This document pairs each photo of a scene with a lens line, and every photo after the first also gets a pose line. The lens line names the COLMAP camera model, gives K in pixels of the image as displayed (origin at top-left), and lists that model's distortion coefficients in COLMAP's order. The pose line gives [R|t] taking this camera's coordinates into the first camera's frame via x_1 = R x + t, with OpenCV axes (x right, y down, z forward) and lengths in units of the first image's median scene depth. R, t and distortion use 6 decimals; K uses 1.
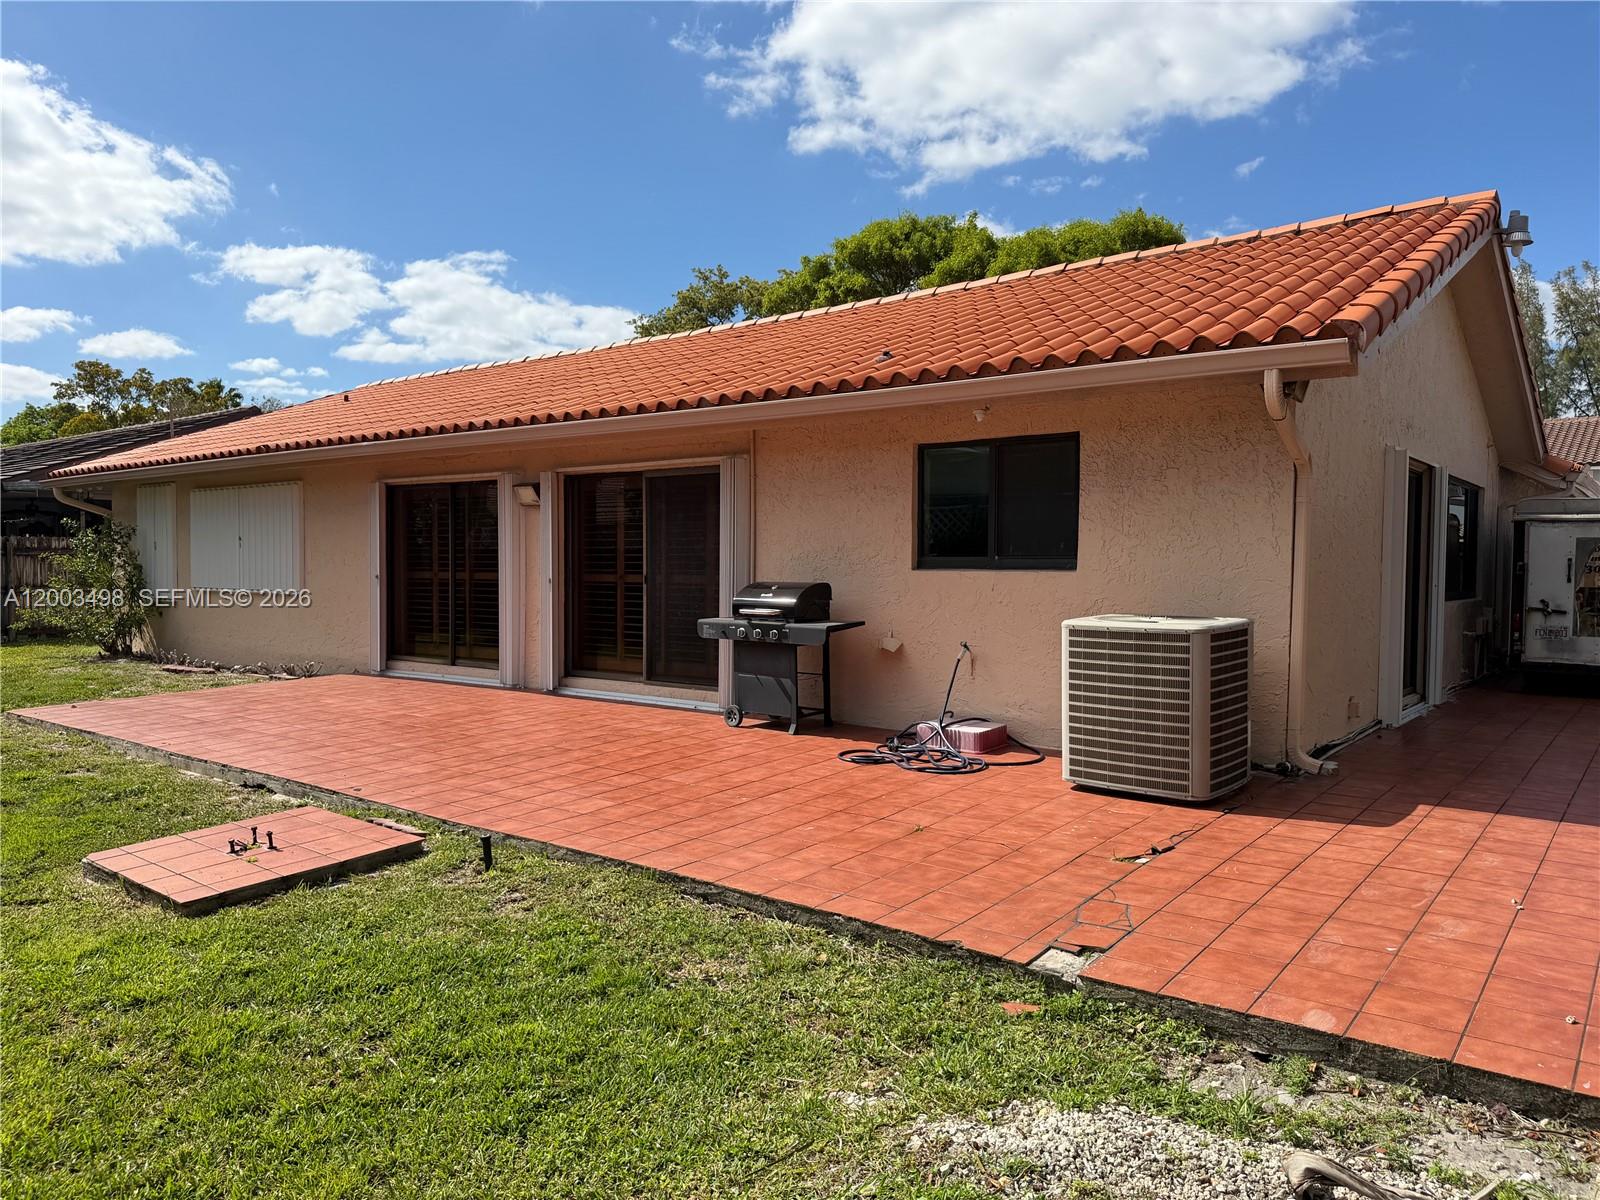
lens RADIAL K [[1128.0, 0, 791.3], [0, 1128.0, 595.8], [0, 0, 1]] dist [0.081048, -0.085895]
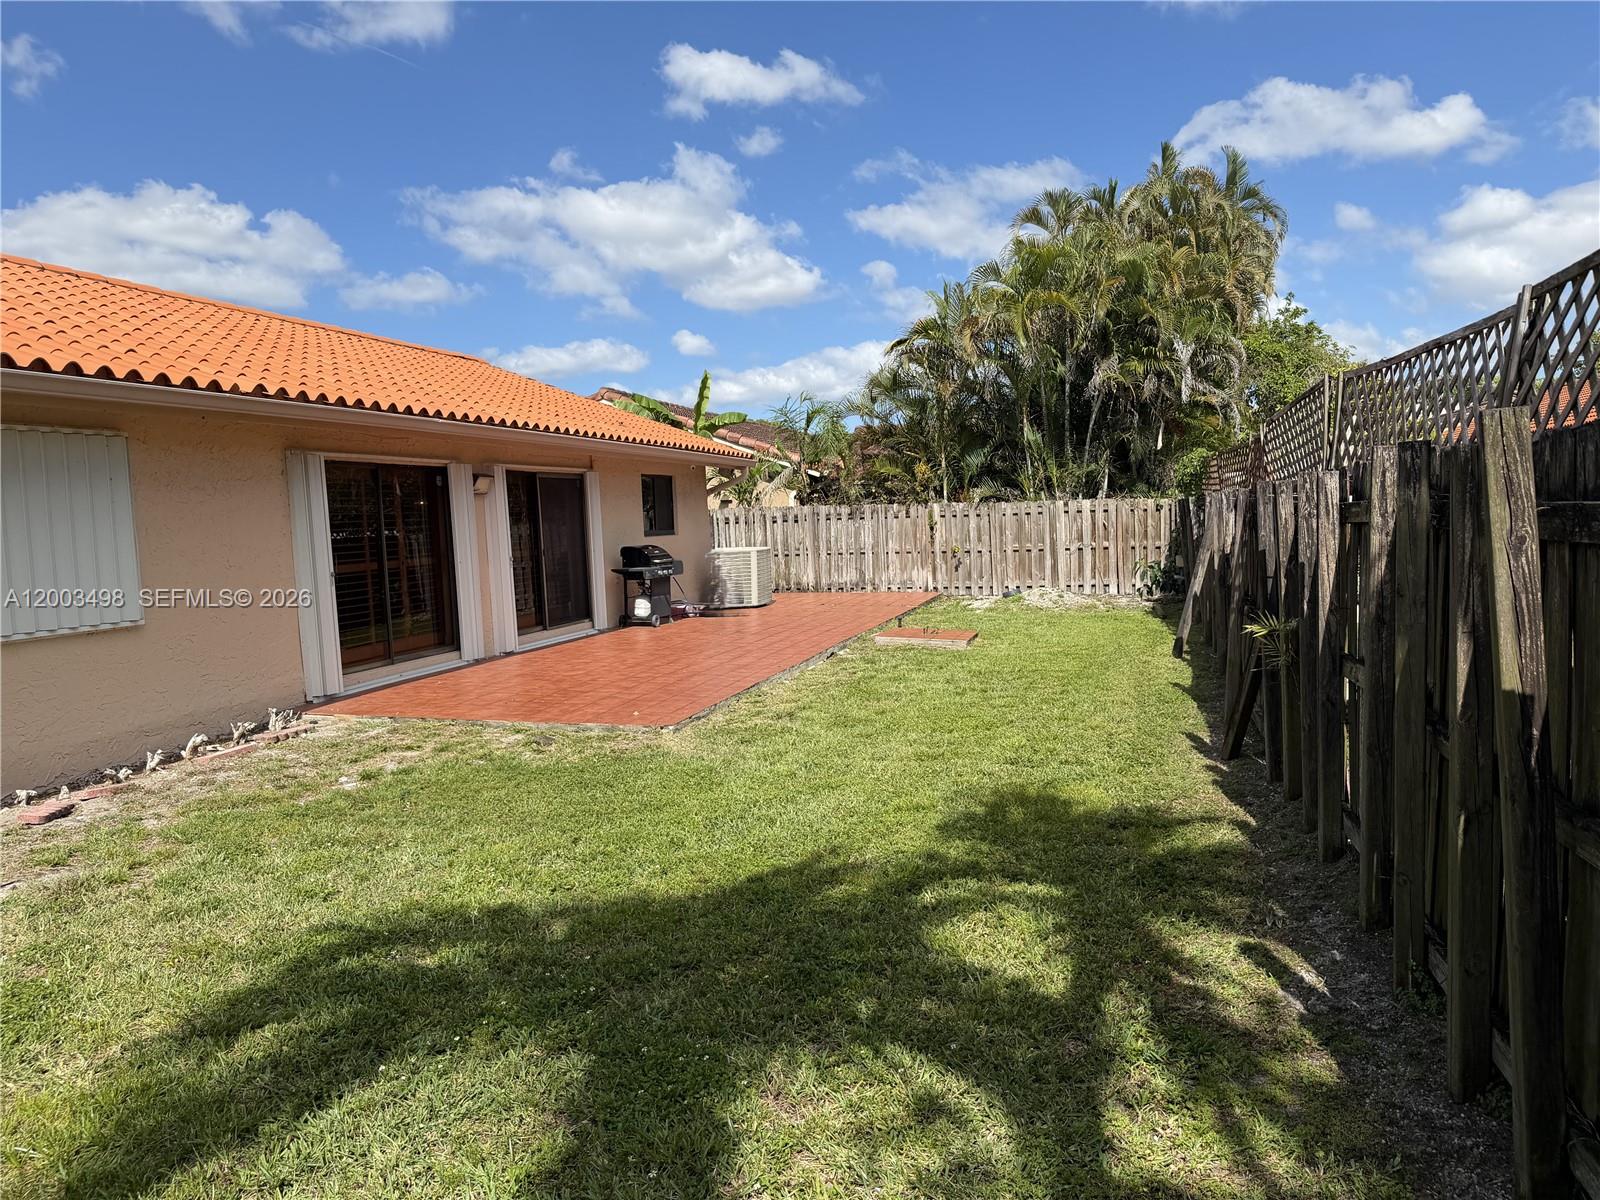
lens RADIAL K [[1128.0, 0, 795.0], [0, 1128.0, 594.9], [0, 0, 1]] dist [0.081048, -0.085895]
pose [[-0.369119, -0.047123, 0.928187, -1.381708], [0.079604, 0.993440, 0.082092, -0.047905], [-0.925967, 0.104190, -0.362947, 1.123254]]
